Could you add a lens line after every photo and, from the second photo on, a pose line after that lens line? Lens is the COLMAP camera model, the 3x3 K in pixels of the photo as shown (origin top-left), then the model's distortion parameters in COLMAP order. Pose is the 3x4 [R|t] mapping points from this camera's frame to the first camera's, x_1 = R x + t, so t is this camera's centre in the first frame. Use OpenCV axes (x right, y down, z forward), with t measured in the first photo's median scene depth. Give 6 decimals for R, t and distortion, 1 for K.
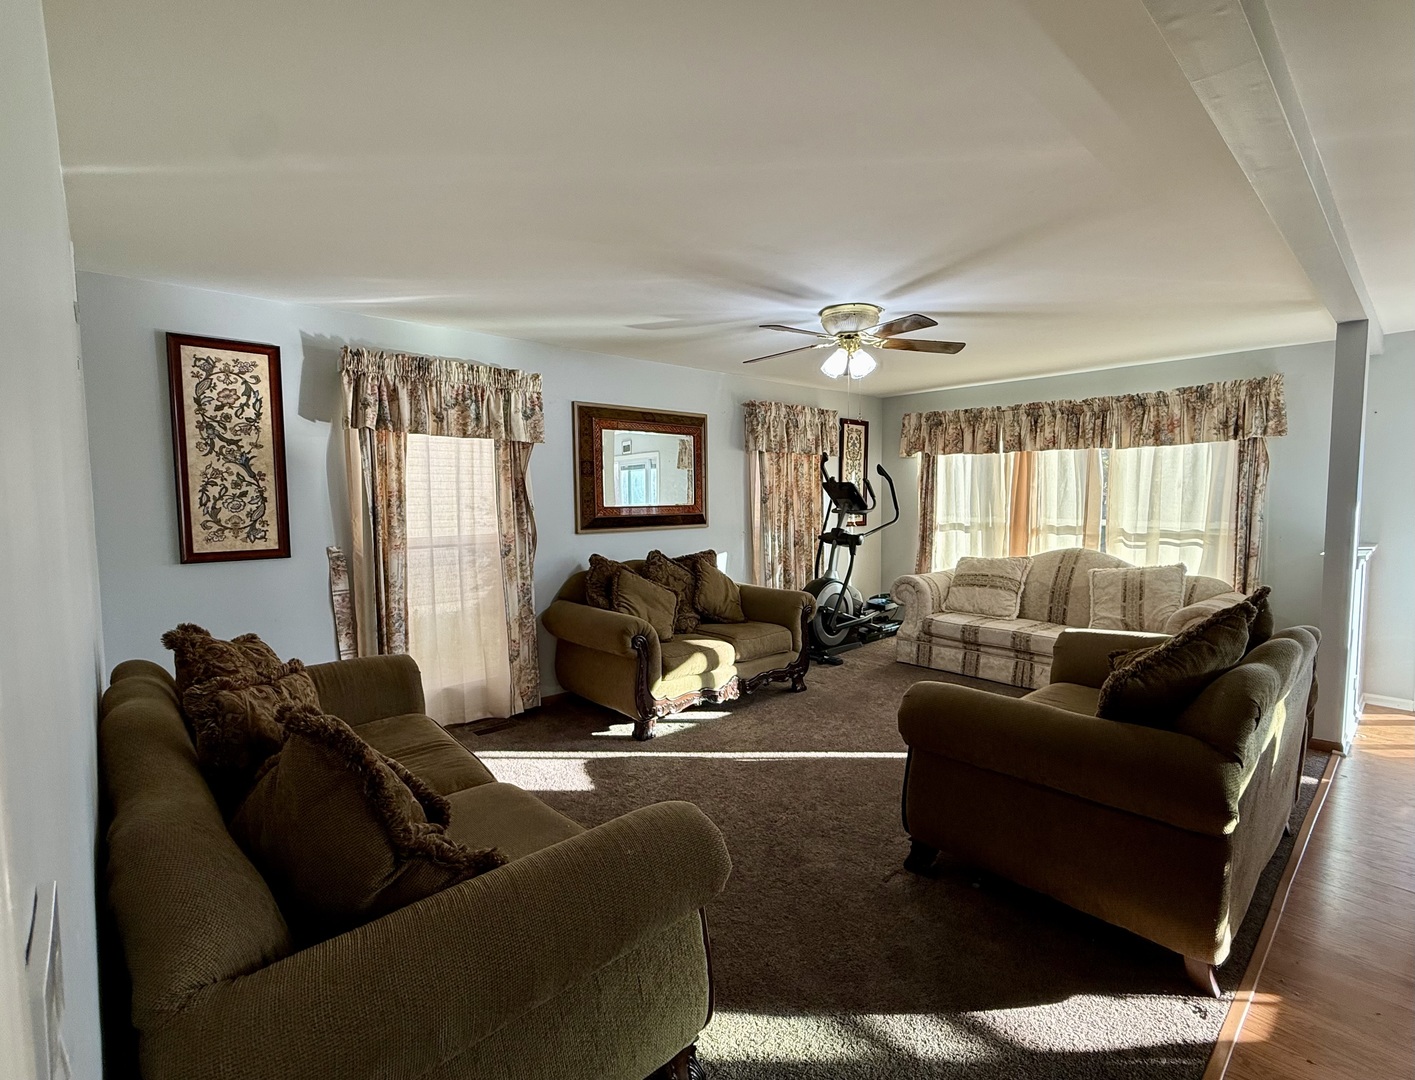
lens RADIAL K [[663.0, 0, 716.4], [0, 663.0, 538.9], [0, 0, 1]] dist [-0.002500, -0.000516]
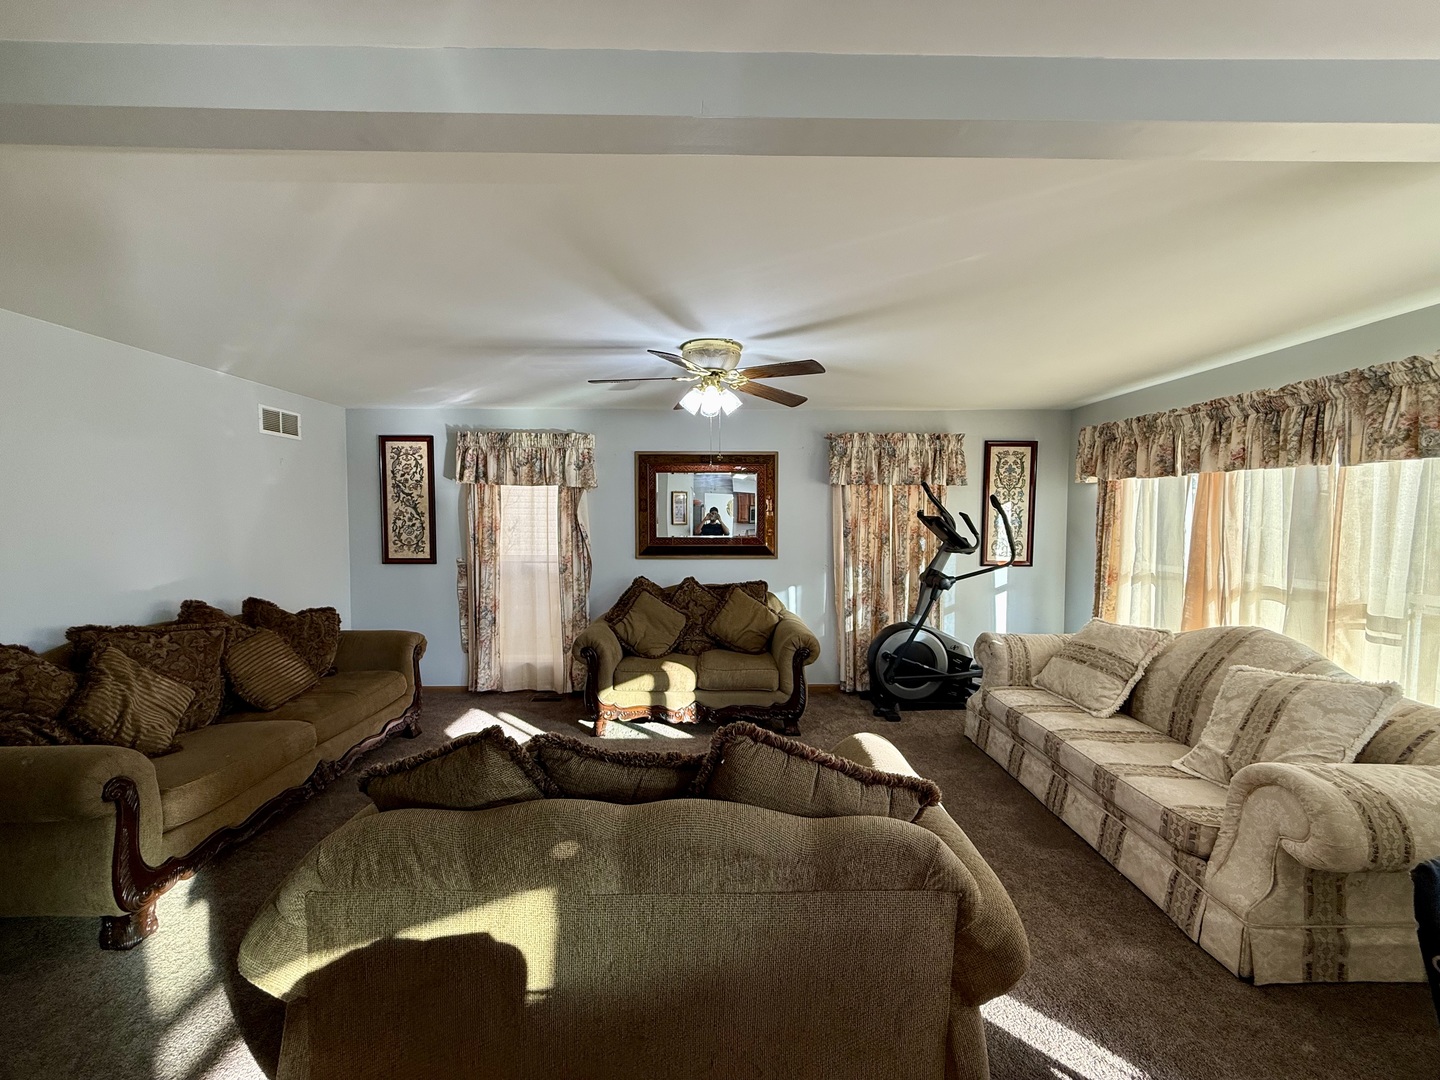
lens RADIAL K [[572.6, 0, 723.4], [0, 572.6, 540.7], [0, 0, 1]] dist [-0.000583, -0.000535]
pose [[0.746185, 0.038683, -0.664614, 0.663995], [-0.051179, 0.998689, 0.000667, -0.053821], [0.663769, 0.033517, 0.747187, 0.337646]]
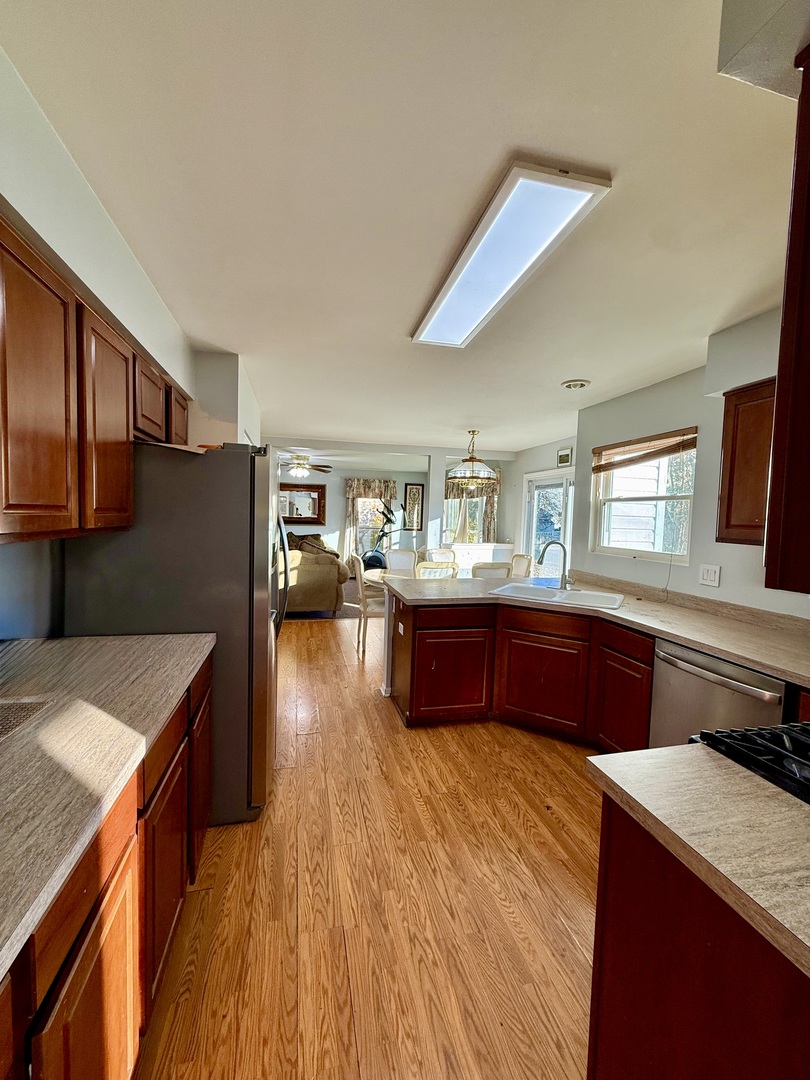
lens RADIAL K [[429.4, 0, 401.2], [0, 429.4, 537.4], [0, 0, 1]] dist [-0.000583, -0.000535]
pose [[0.869584, 0.058195, -0.490344, 1.402620], [-0.066335, 0.997797, 0.000780, 0.008301], [0.489309, 0.031848, 0.871529, -0.457222]]
